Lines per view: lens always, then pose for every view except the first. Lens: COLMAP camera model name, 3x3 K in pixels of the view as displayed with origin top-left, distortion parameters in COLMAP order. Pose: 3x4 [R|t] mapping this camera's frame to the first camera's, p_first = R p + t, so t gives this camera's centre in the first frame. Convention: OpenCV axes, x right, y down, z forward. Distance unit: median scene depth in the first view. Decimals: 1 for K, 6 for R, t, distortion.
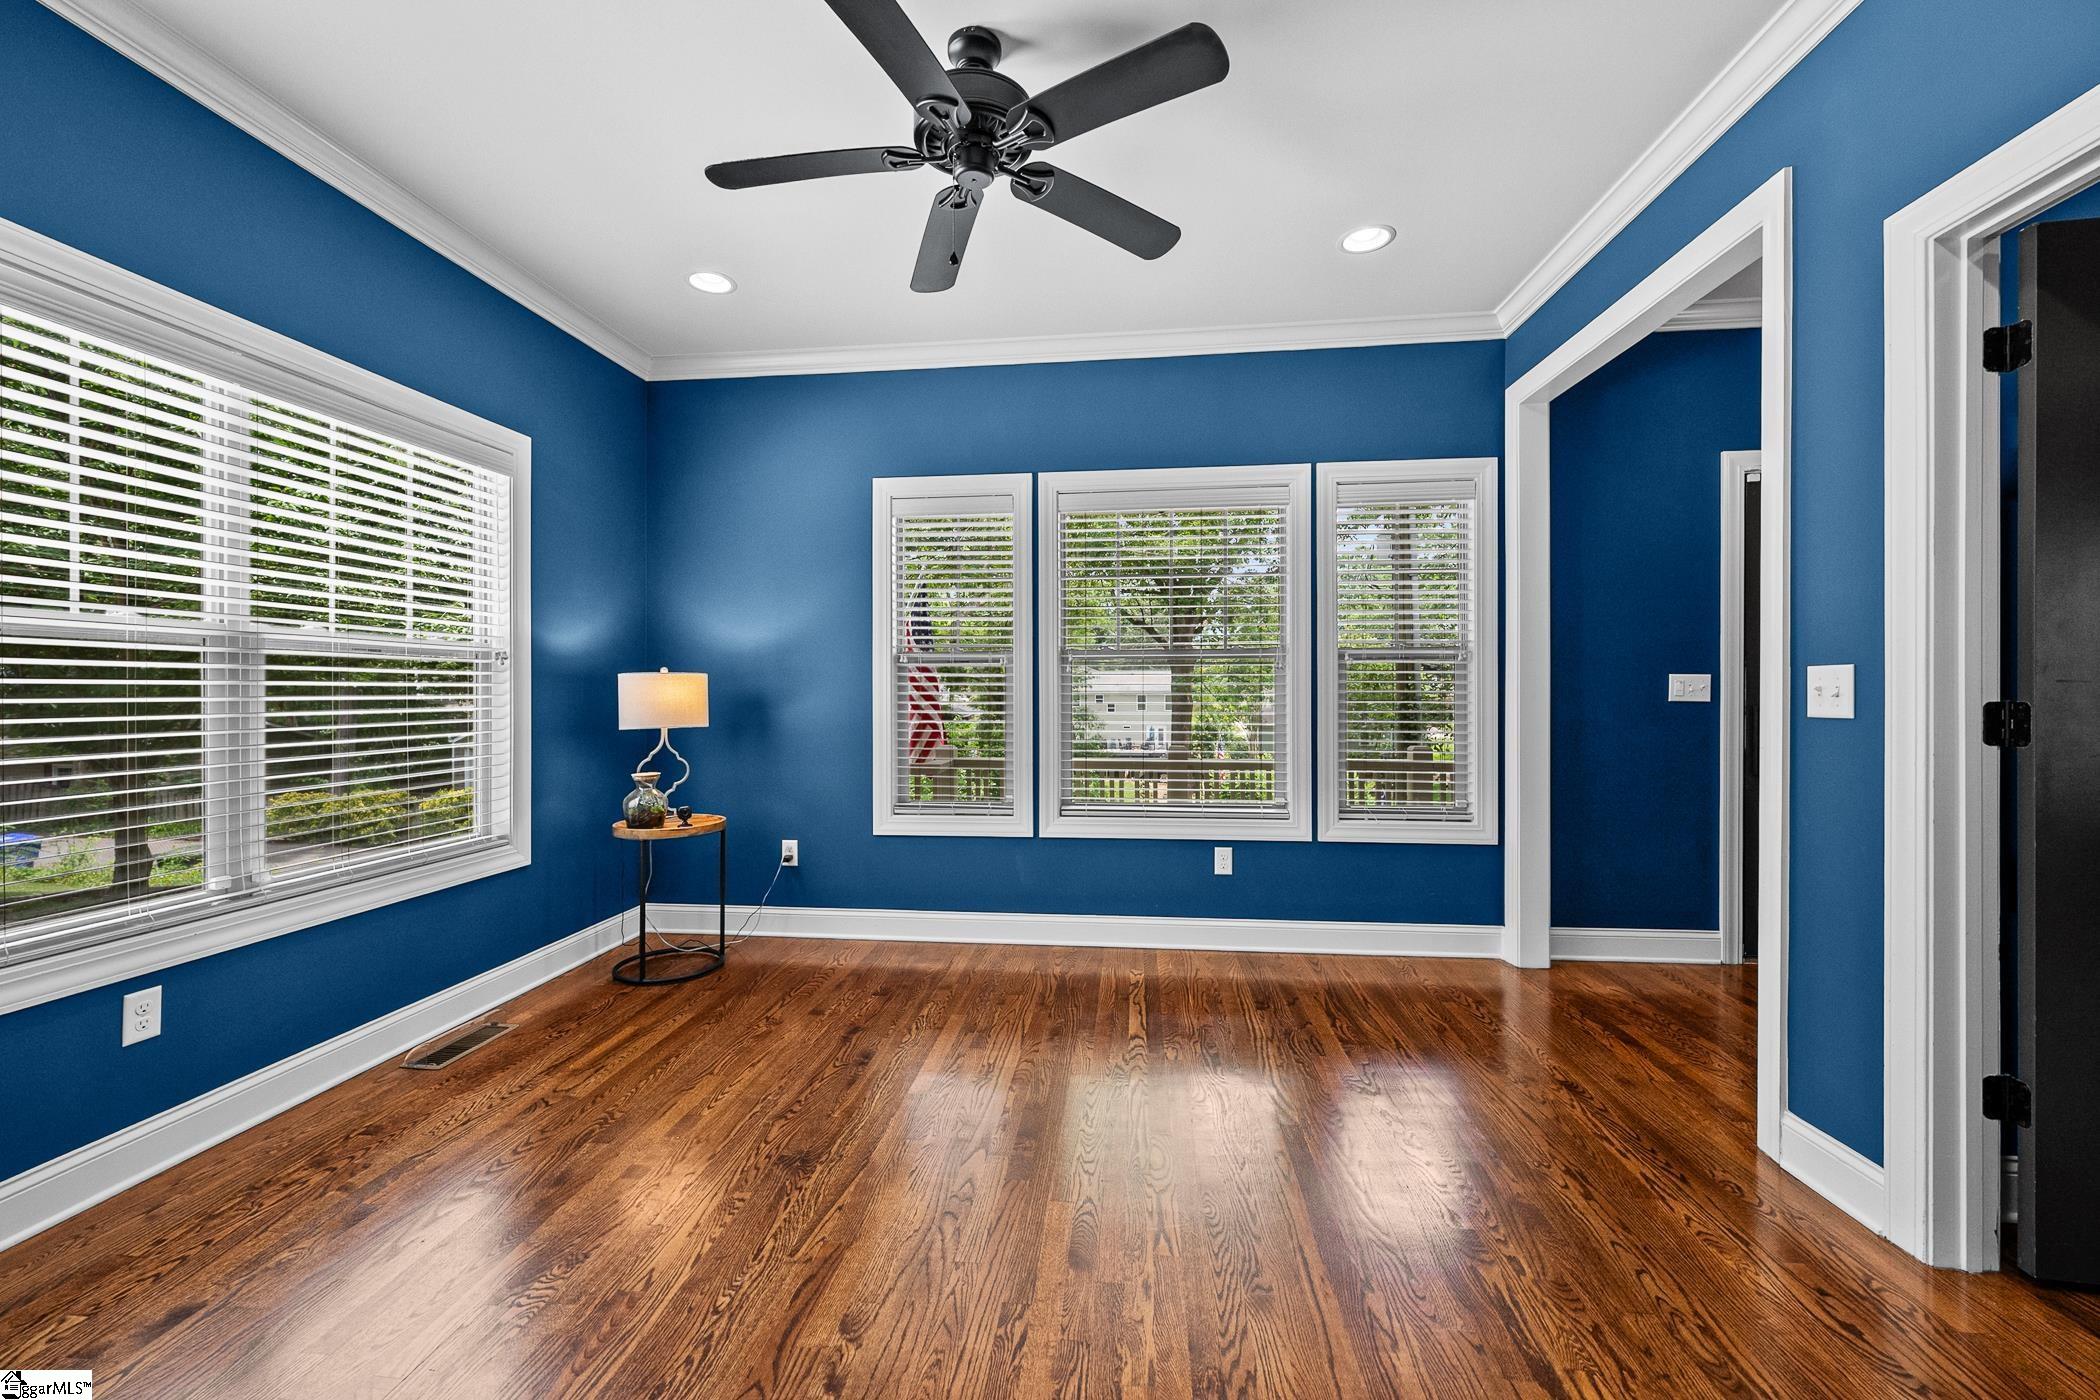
lens RADIAL K [[837.7, 0, 1039.9], [0, 837.7, 693.0], [0, 0, 1]] dist [0.002082, -0.000723]
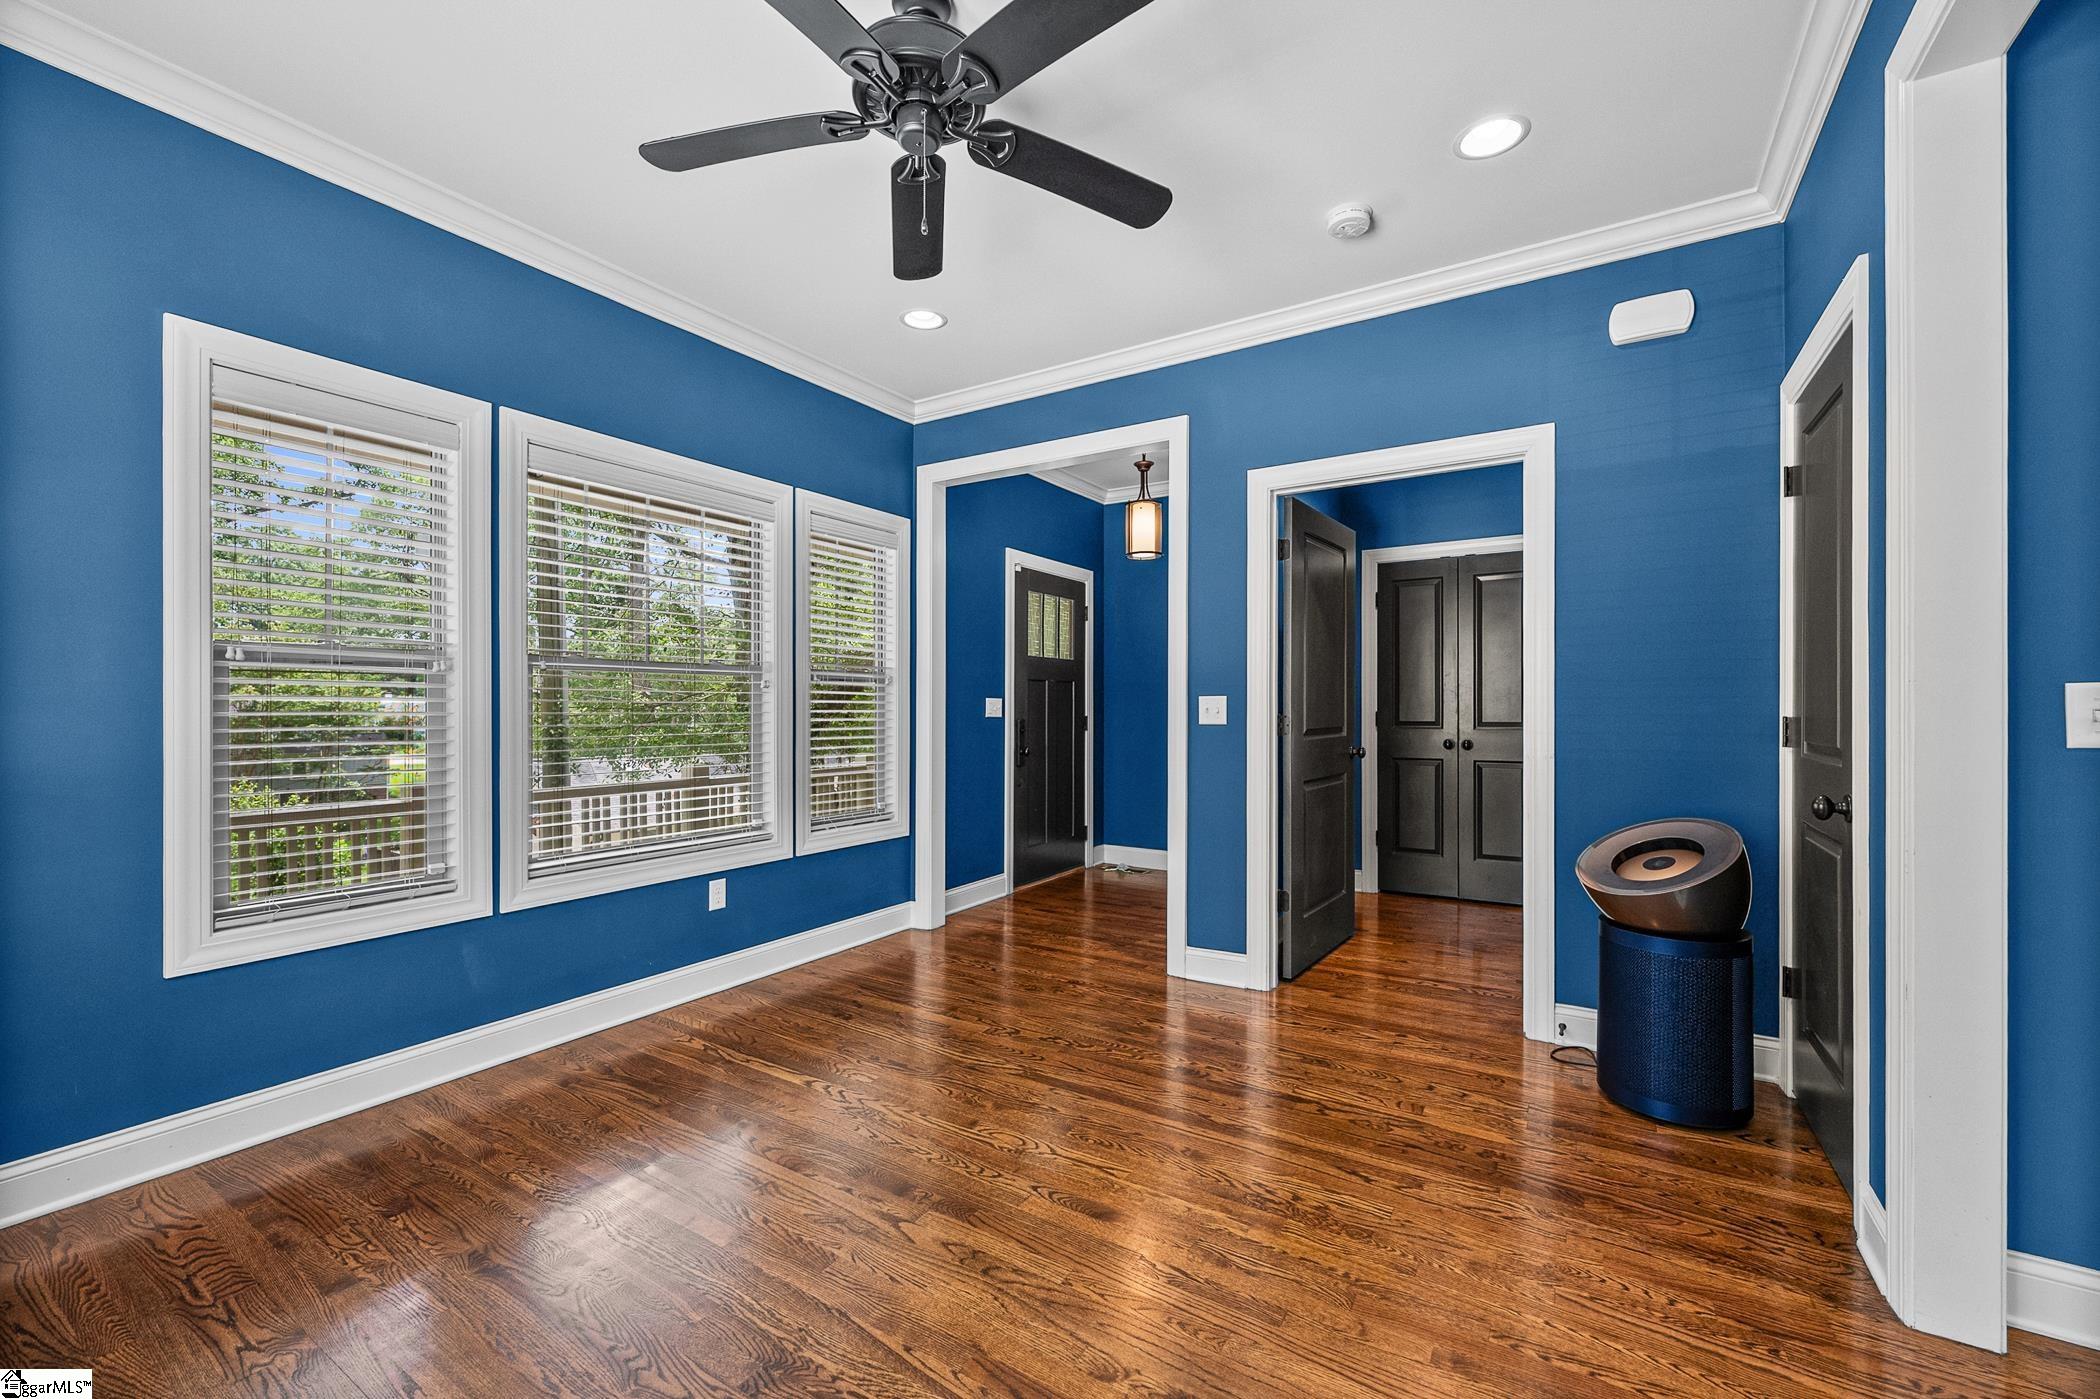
lens RADIAL K [[837.7, 0, 1070.2], [0, 837.7, 714.3], [0, 0, 1]] dist [0.002082, -0.000723]
pose [[0.426510, -0.003981, 0.904474, -0.473085], [0.002392, 0.999992, 0.003274, 0.000176], [-0.904480, 0.000767, 0.426516, 0.269837]]
